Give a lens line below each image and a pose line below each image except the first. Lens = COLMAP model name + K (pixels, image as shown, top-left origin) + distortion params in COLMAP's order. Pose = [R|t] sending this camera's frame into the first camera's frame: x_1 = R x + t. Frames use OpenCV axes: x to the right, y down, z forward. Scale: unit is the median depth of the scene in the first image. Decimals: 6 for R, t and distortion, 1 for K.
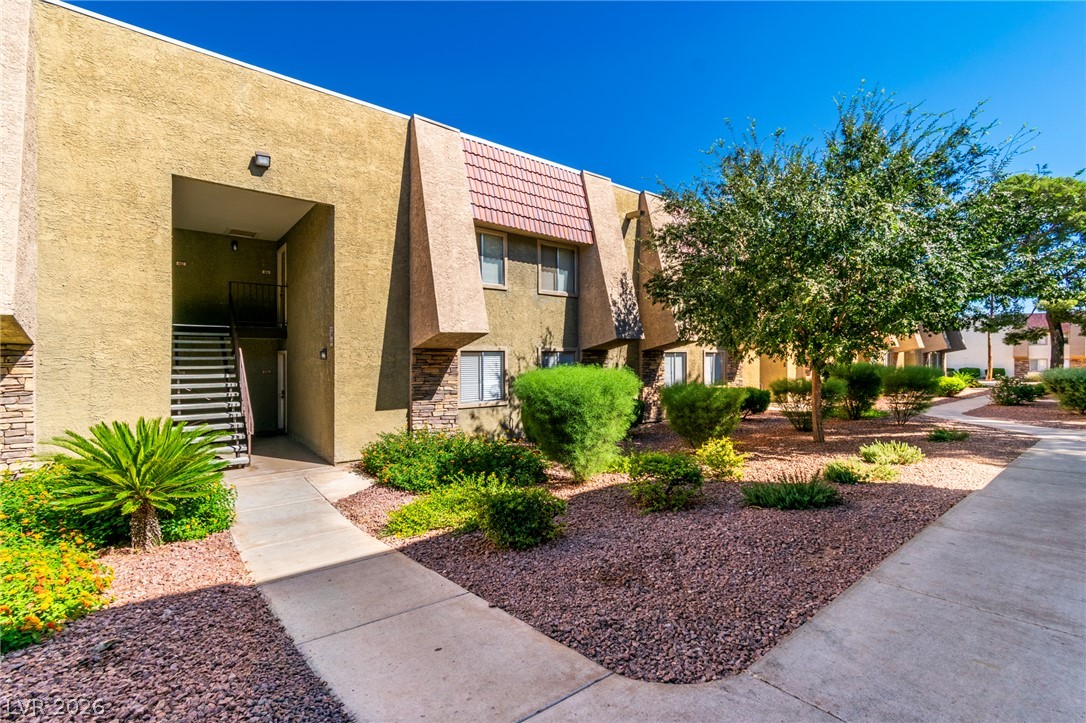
lens RADIAL K [[478.5, 0, 542.8], [0, 478.5, 360.9], [0, 0, 1]] dist [0.001640, 0.000223]
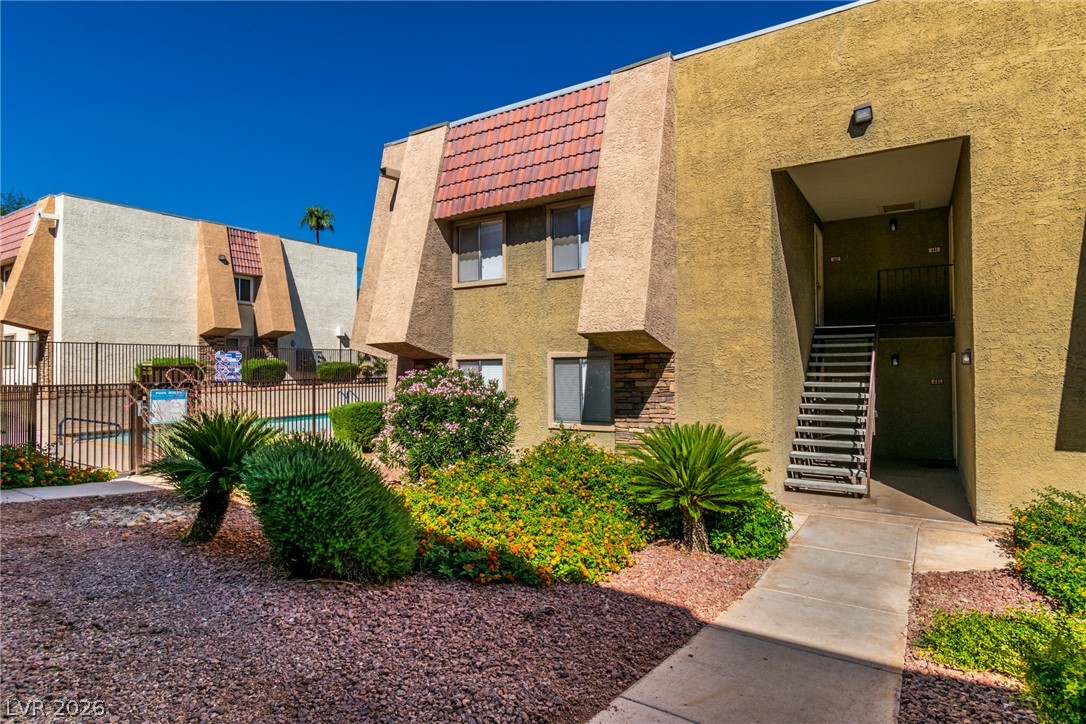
lens RADIAL K [[584.1, 0, 543.6], [0, 584.1, 362.5], [0, 0, 1]] dist [0.000217, -0.001664]
pose [[0.321727, -0.007251, -0.946805, 0.177859], [0.000140, 0.999971, -0.007611, 0.000001], [0.946832, 0.002316, 0.321719, 0.211132]]
